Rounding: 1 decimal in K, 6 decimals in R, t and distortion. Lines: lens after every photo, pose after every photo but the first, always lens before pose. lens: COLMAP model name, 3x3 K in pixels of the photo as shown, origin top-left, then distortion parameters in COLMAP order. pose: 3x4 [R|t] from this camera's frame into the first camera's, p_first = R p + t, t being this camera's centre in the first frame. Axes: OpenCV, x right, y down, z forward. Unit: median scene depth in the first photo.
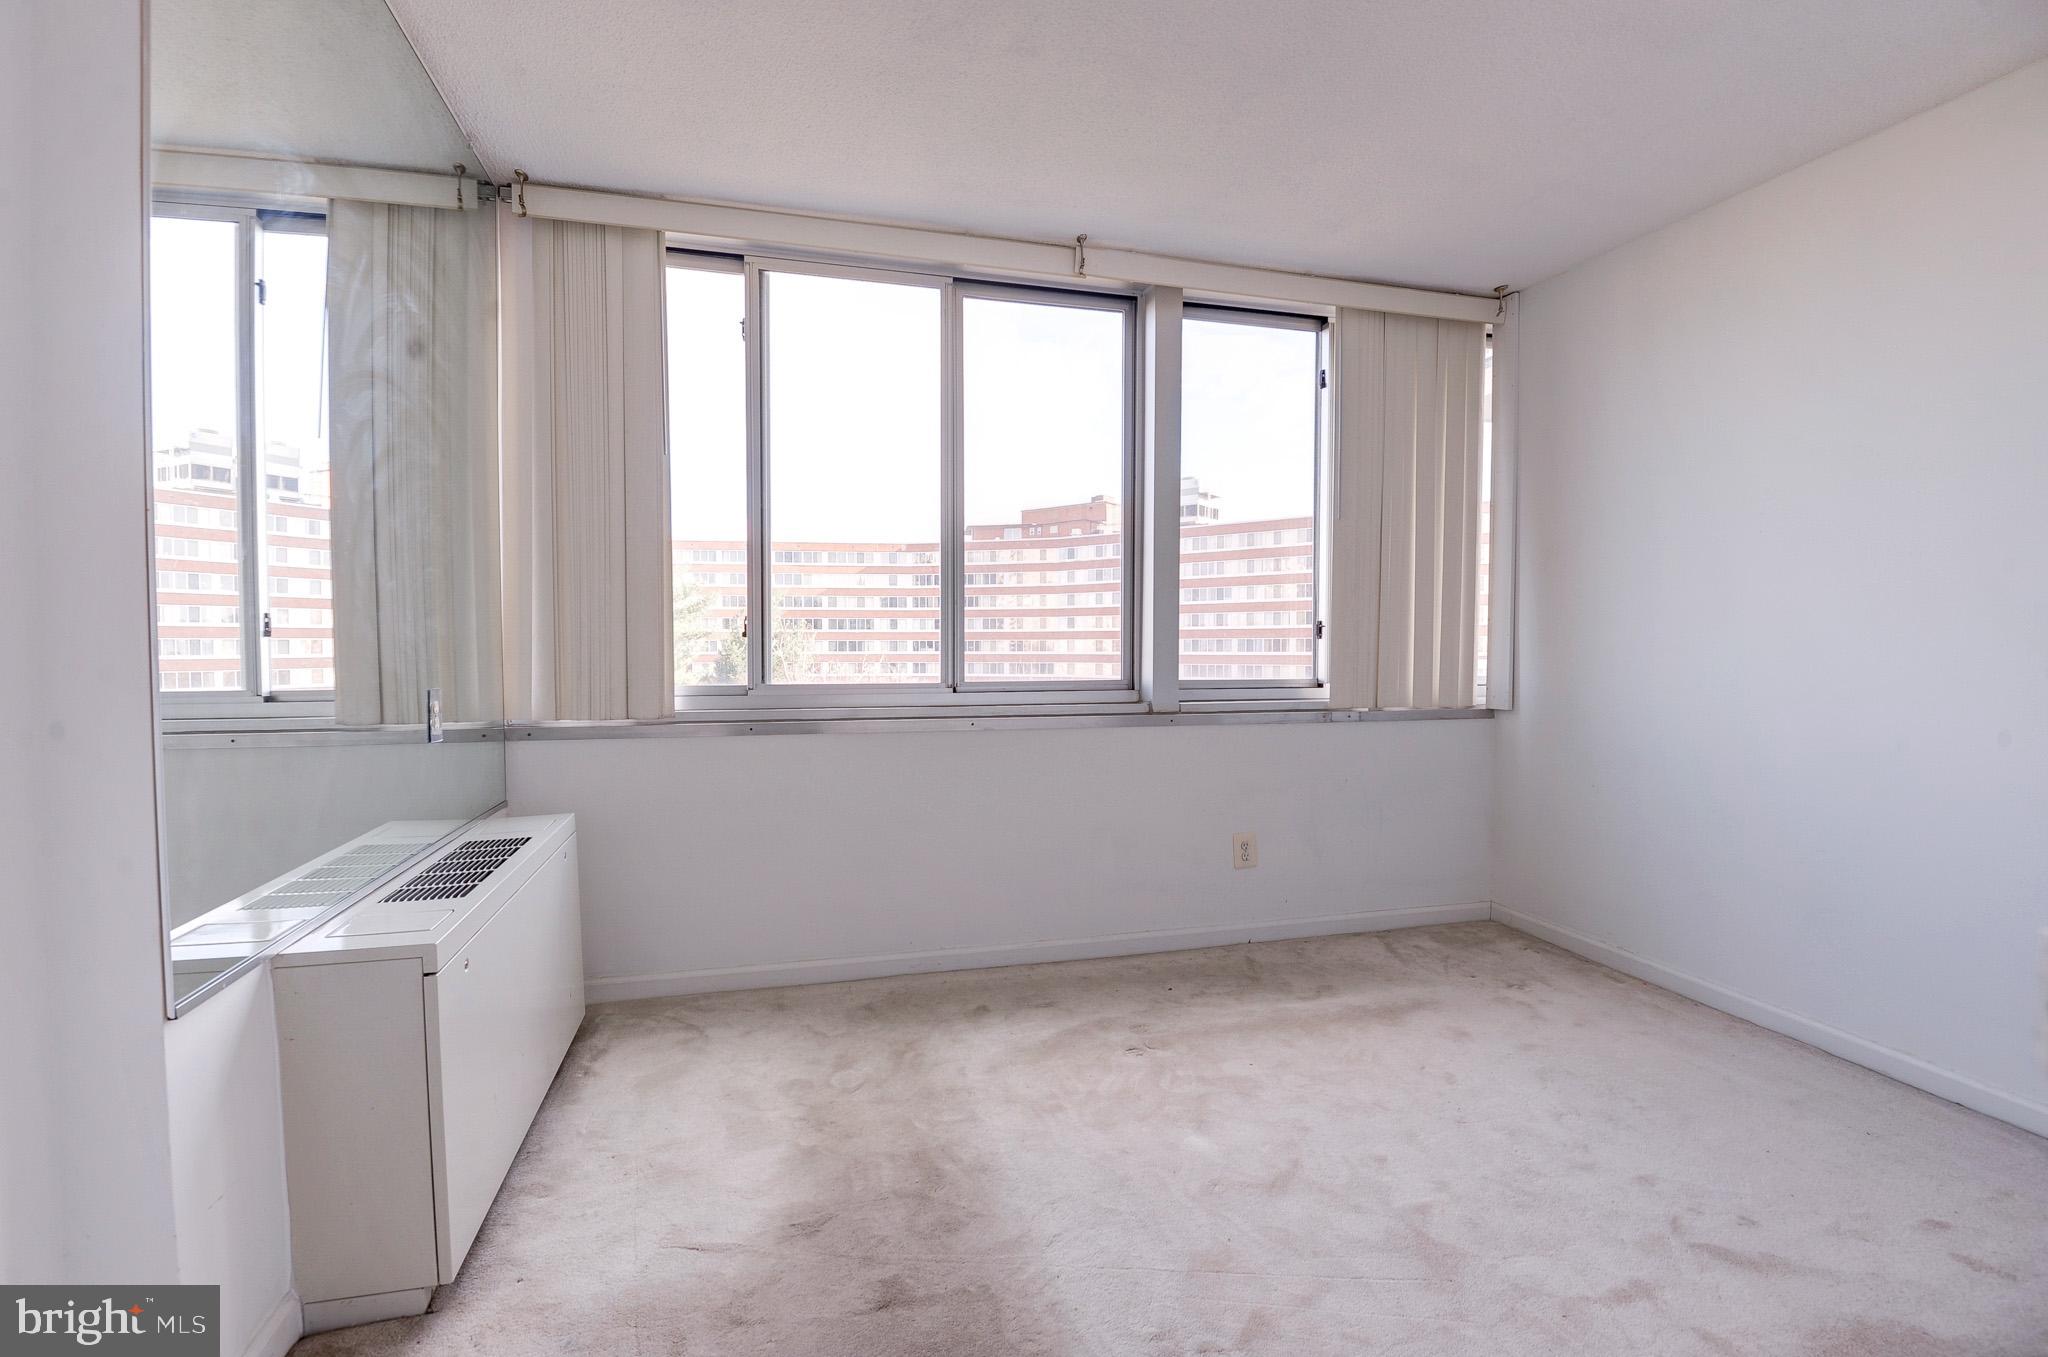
lens RADIAL K [[947.3, 0, 1039.9], [0, 947.3, 676.3], [0, 0, 1]] dist [-0.002531, -0.011103]
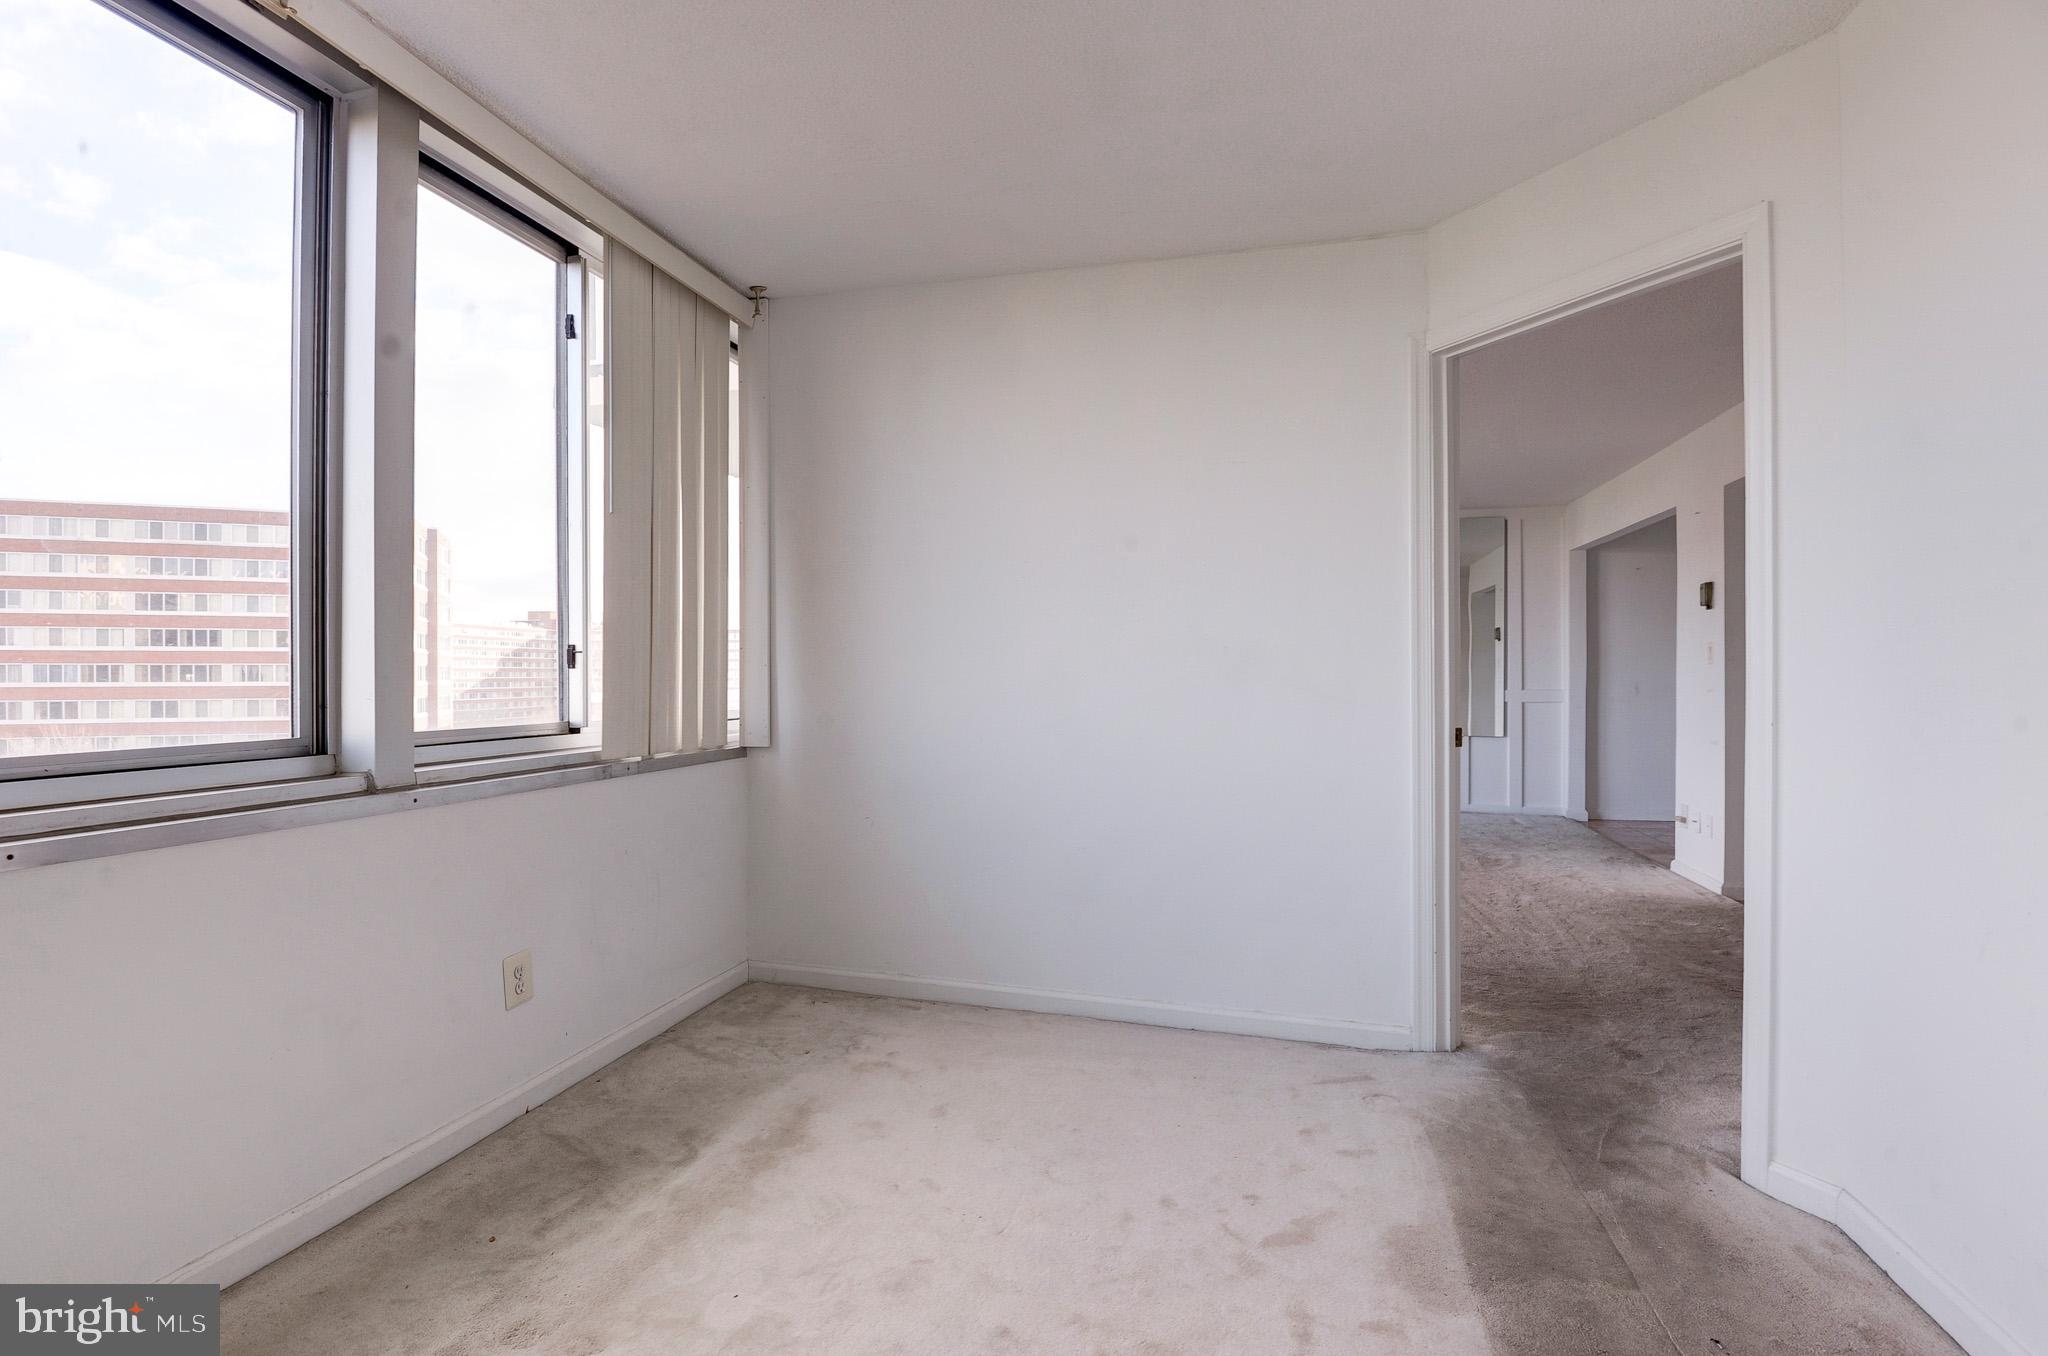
lens RADIAL K [[947.3, 0, 1008.1], [0, 947.3, 681.3], [0, 0, 1]] dist [-0.002531, -0.011103]
pose [[0.515762, -0.004587, 0.856719, -0.184384], [0.026020, 0.999608, -0.010313, -0.013717], [-0.856336, 0.027611, 0.515680, 0.343513]]
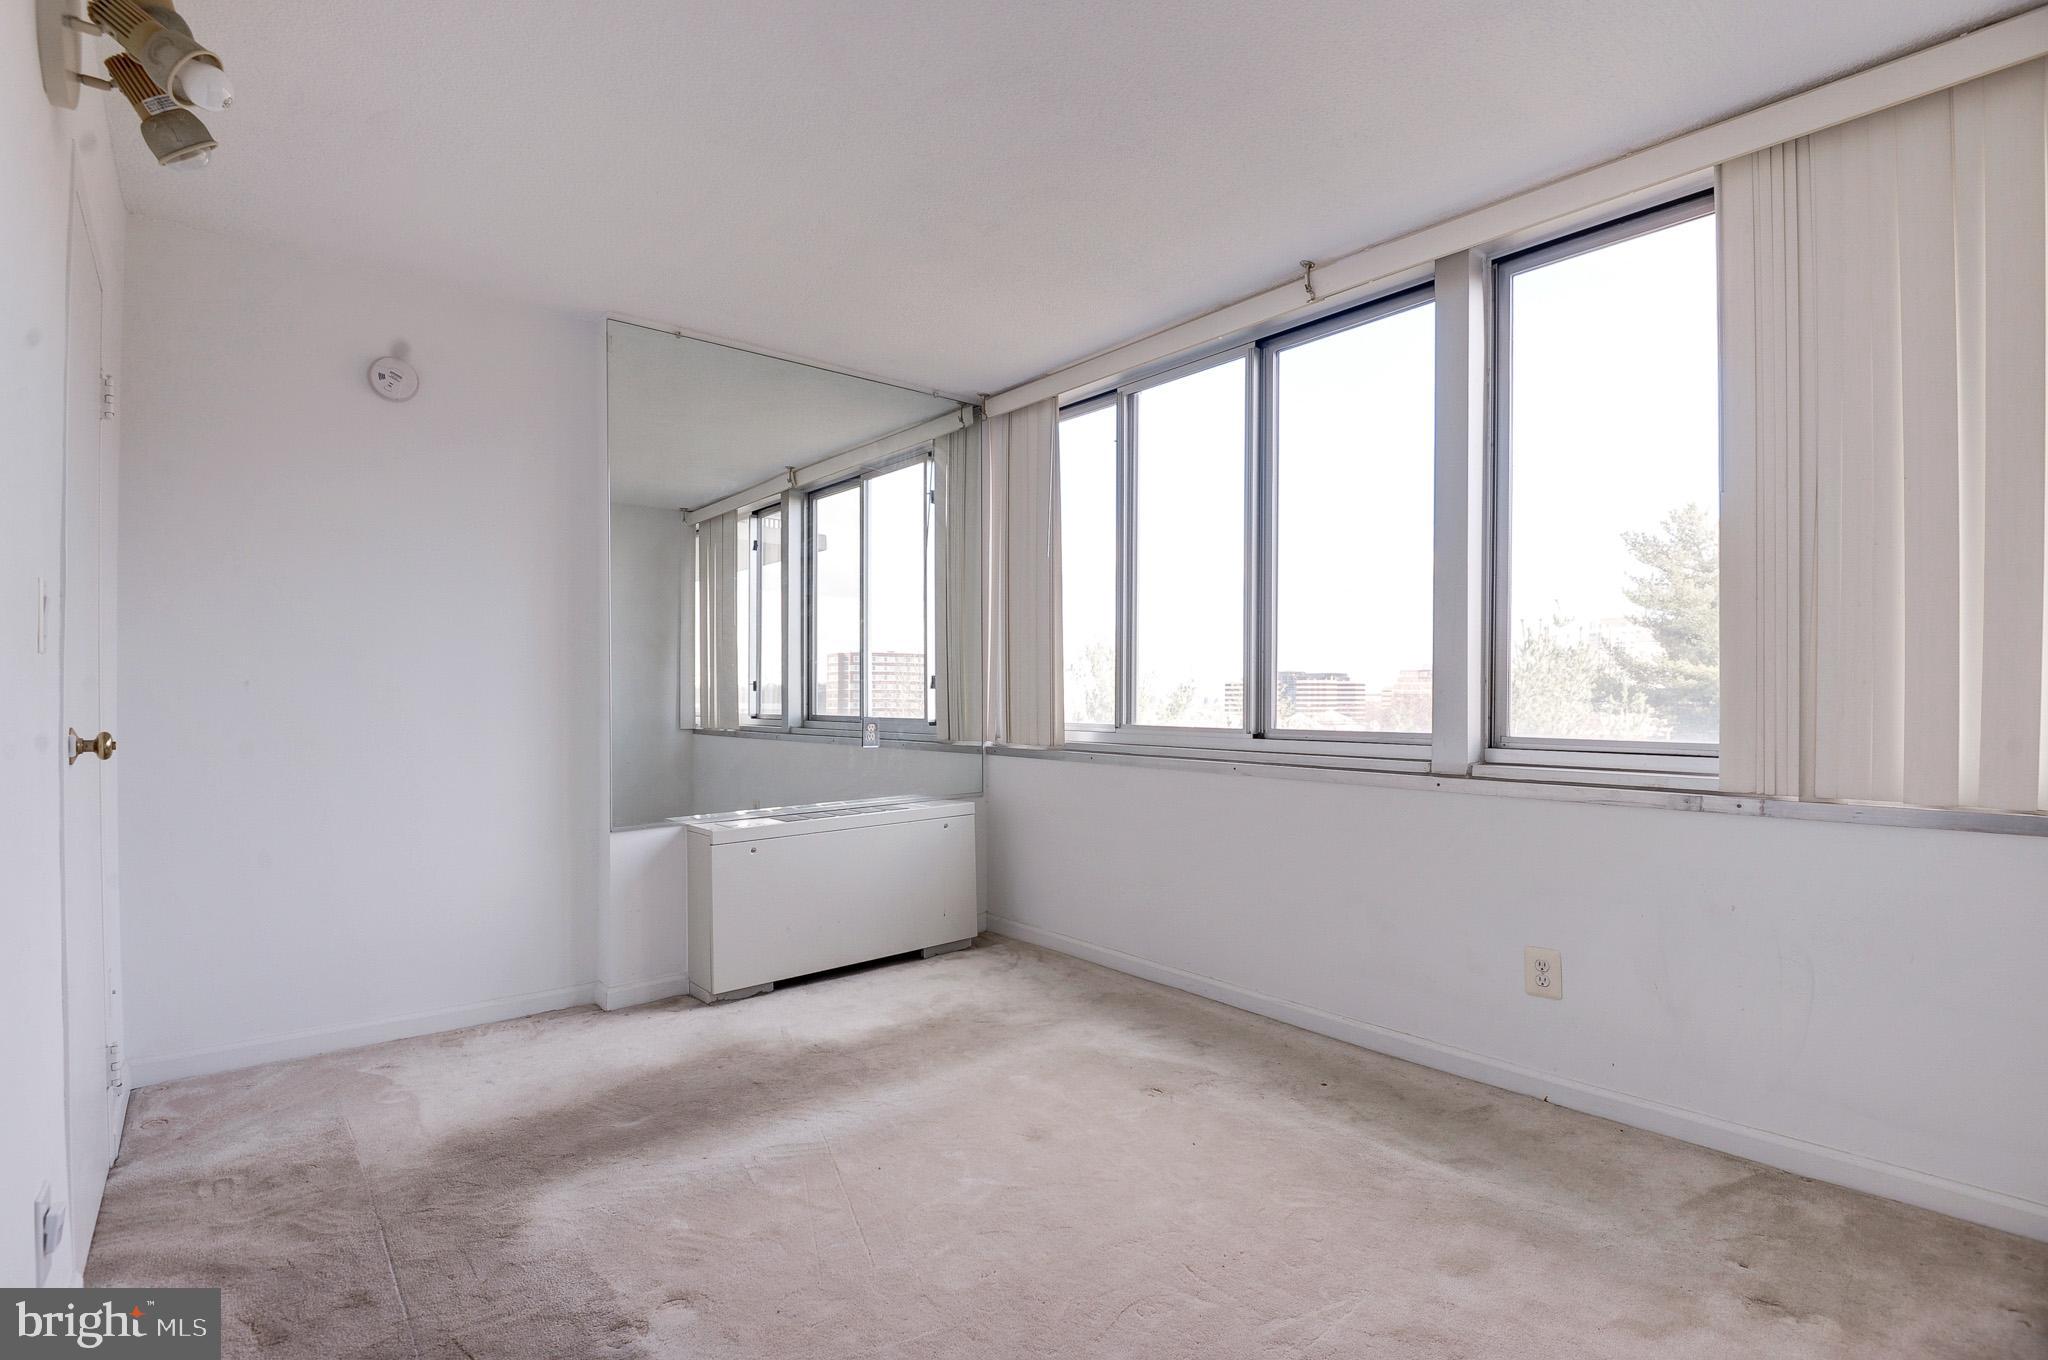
lens RADIAL K [[947.3, 0, 1007.8], [0, 947.3, 698.0], [0, 0, 1]] dist [-0.002531, -0.011103]
pose [[0.410574, 0.004013, -0.911818, 0.719500], [-0.026243, 0.999628, -0.007417, -0.012310], [0.911449, 0.026974, 0.410527, 0.318034]]
